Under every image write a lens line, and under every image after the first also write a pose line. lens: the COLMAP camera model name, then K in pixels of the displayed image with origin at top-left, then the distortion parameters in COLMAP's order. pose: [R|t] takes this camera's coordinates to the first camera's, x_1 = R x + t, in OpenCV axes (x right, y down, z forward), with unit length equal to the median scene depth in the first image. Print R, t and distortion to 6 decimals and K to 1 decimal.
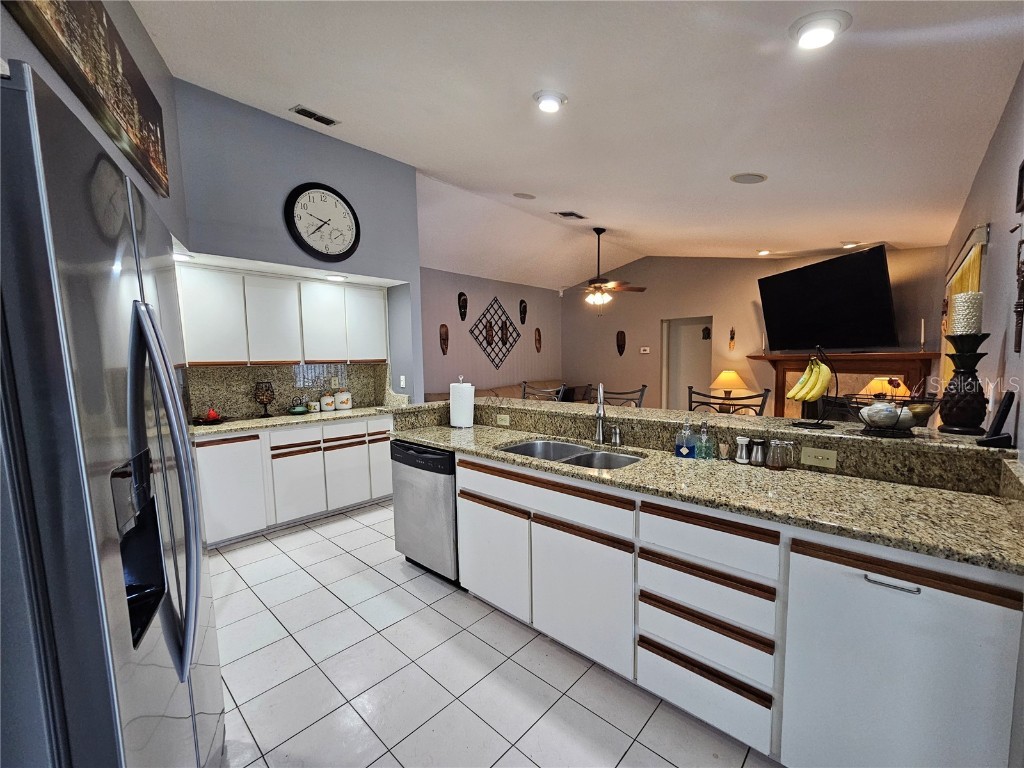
lens RADIAL K [[420.8, 0, 507.1], [0, 420.8, 399.6], [0, 0, 1]] dist [-0.000397, 0.000278]
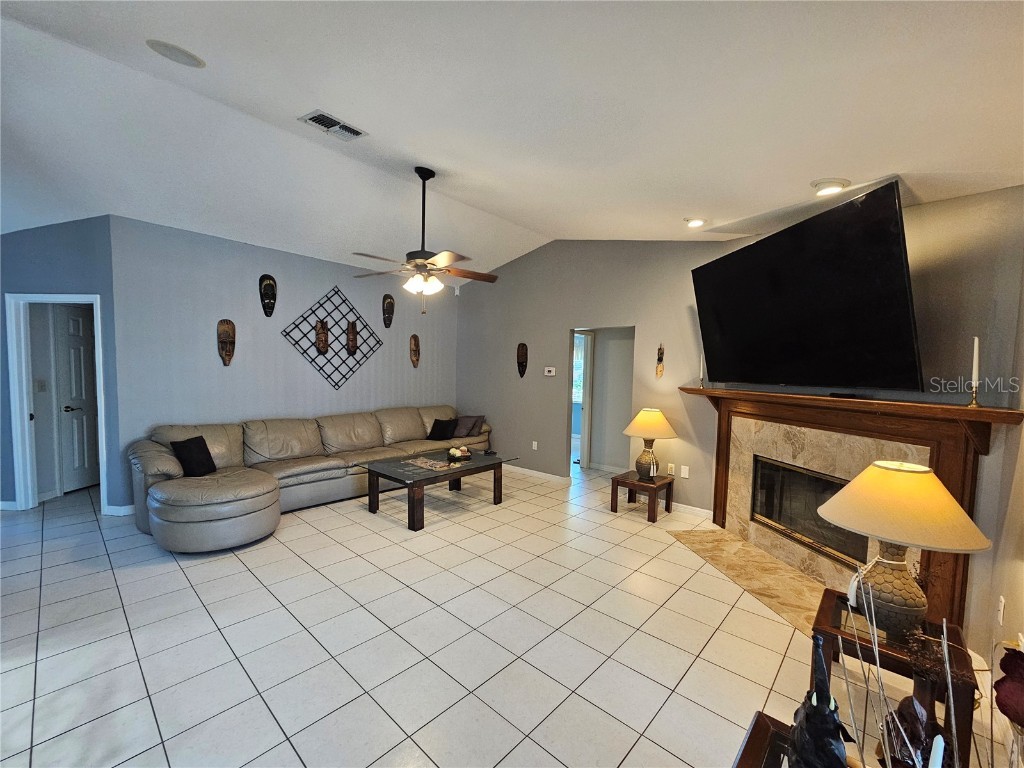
lens RADIAL K [[420.8, 0, 508.8], [0, 420.8, 396.4], [0, 0, 1]] dist [-0.000397, 0.000278]
pose [[0.998976, 0.042012, 0.016765, 0.578068], [-0.041387, 0.998494, -0.036023, -0.108795], [-0.018254, 0.035293, 0.999210, 0.682606]]
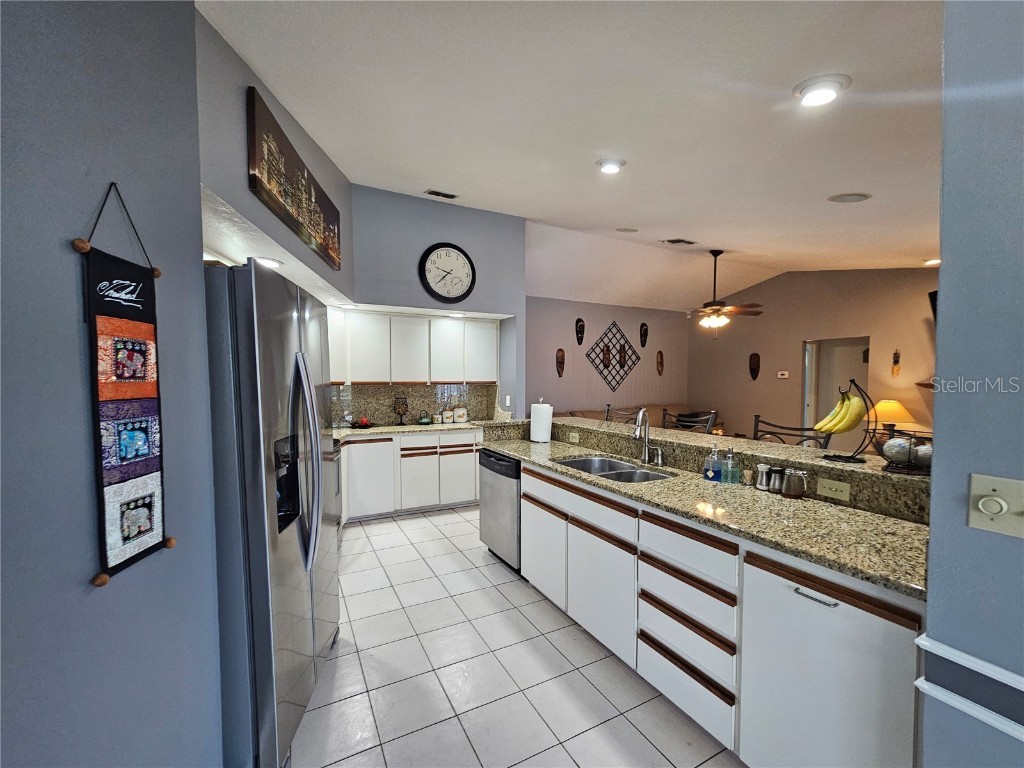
lens RADIAL K [[420.8, 0, 504.4], [0, 420.8, 401.1], [0, 0, 1]] dist [-0.000397, 0.000278]
pose [[0.942292, 0.032449, -0.333215, 0.155809], [-0.047001, 0.998257, -0.035702, -0.000409], [0.331475, 0.049303, 0.942175, -0.109763]]
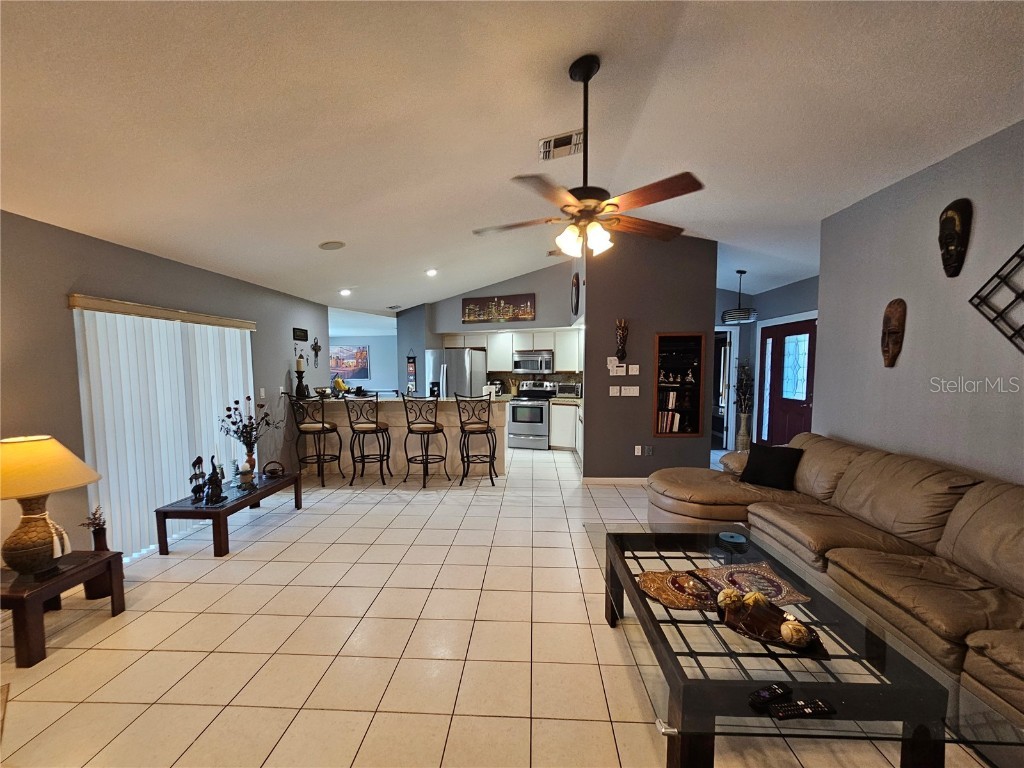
lens RADIAL K [[420.8, 0, 509.1], [0, 420.8, 399.1], [0, 0, 1]] dist [-0.000397, 0.000278]
pose [[-0.763552, 0.074655, -0.641416, 0.939526], [-0.041607, 0.985543, 0.164237, -0.263677], [0.644405, 0.152091, -0.749407, 2.198179]]
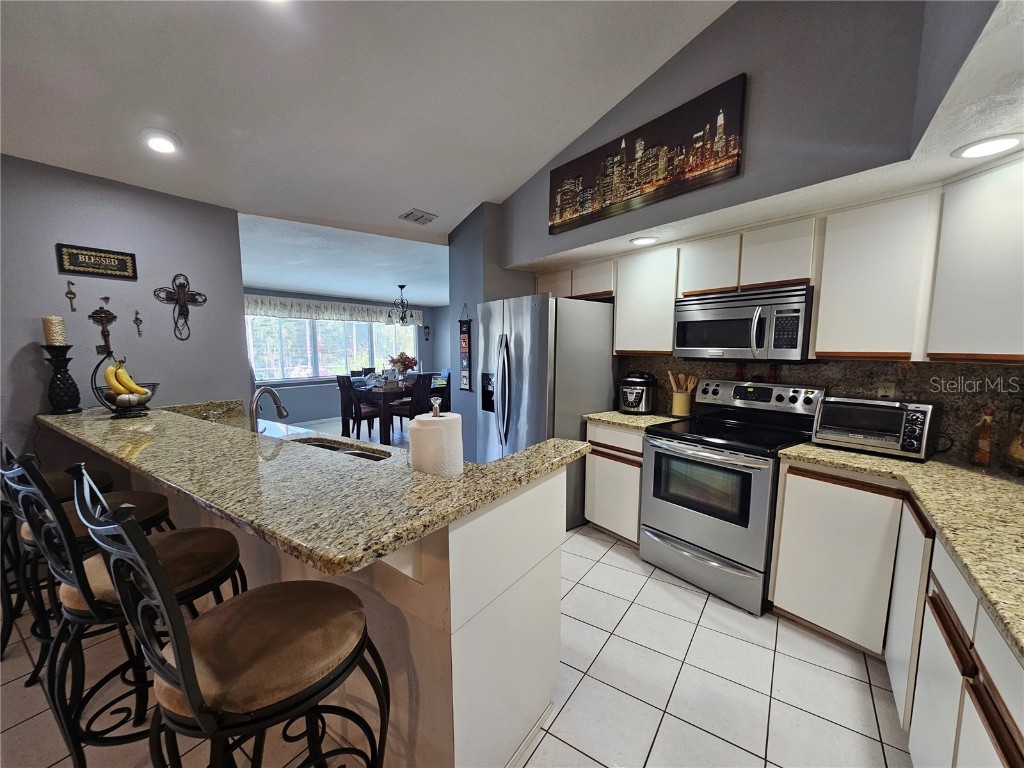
lens RADIAL K [[420.8, 0, 509.2], [0, 420.8, 398.9], [0, 0, 1]] dist [-0.000397, 0.000278]
pose [[-0.988080, 0.040232, -0.148590, -0.104215], [0.006450, 0.975217, 0.221157, -0.133642], [0.153805, 0.217563, -0.963852, 1.248517]]
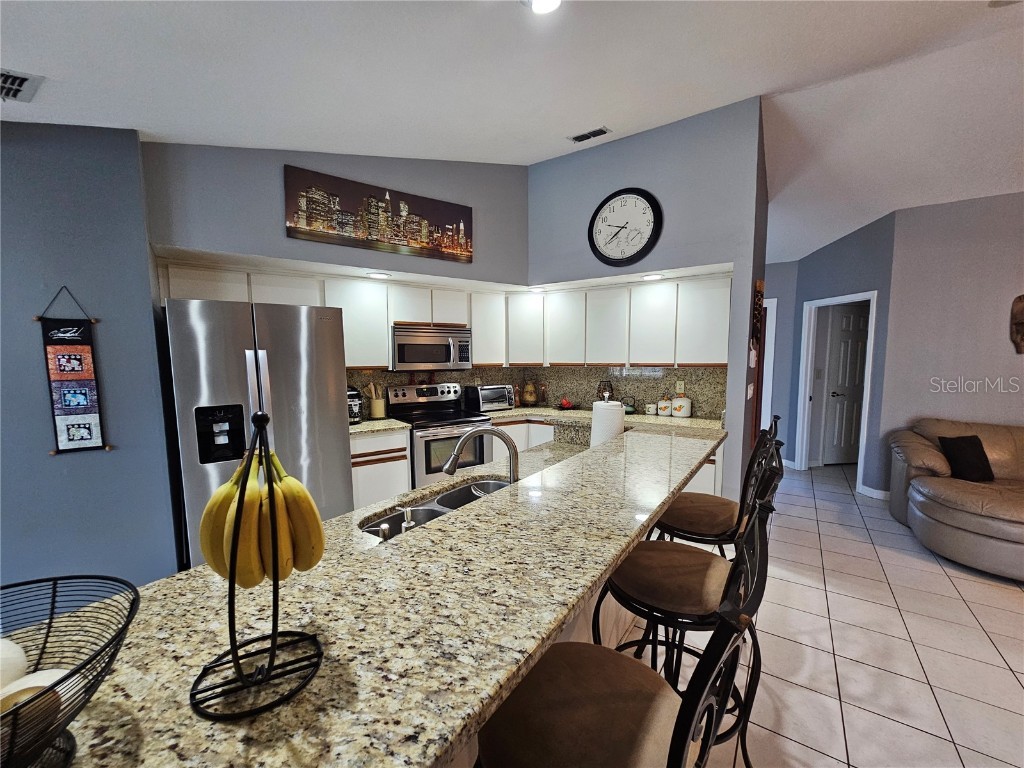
lens RADIAL K [[420.8, 0, 510.5], [0, 420.8, 394.3], [0, 0, 1]] dist [-0.000397, 0.000278]
pose [[0.155989, 0.109097, -0.981715, 0.547502], [-0.091384, 0.991213, 0.095632, -0.097014], [0.983522, 0.074795, 0.164588, 0.596490]]
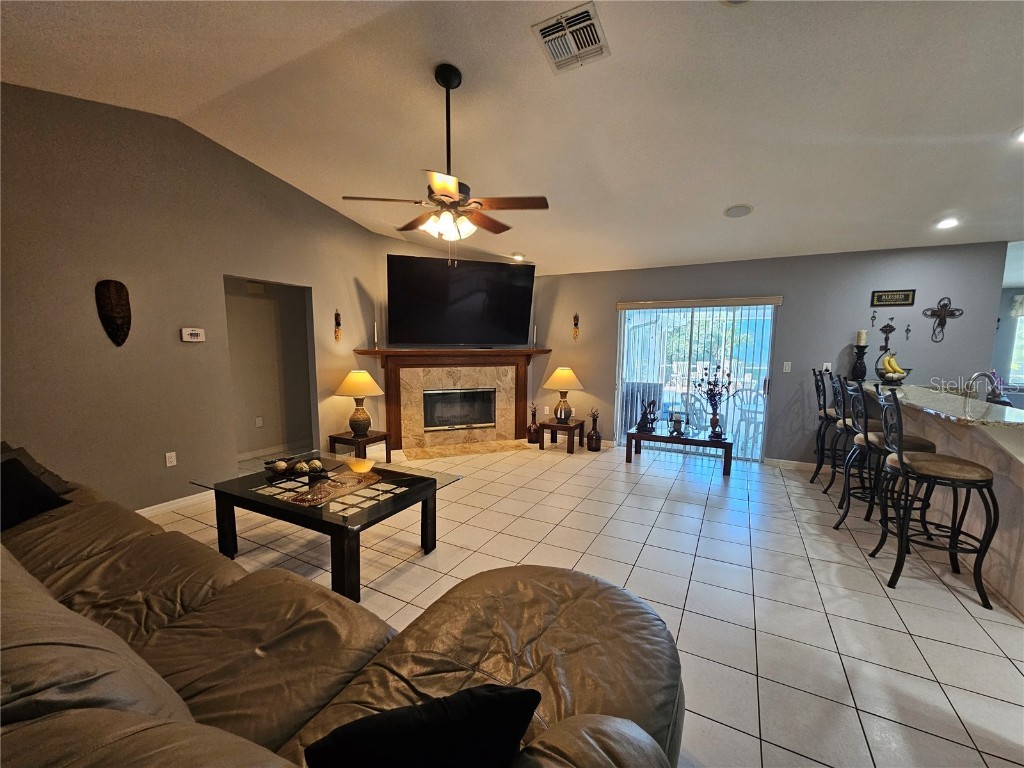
lens RADIAL K [[420.8, 0, 511.4], [0, 420.8, 396.3], [0, 0, 1]] dist [-0.000397, 0.000278]
pose [[-0.257261, -0.098392, 0.961320, -0.473400], [0.091995, 0.987791, 0.125721, -0.180327], [-0.961953, 0.120780, -0.245068, 1.839200]]
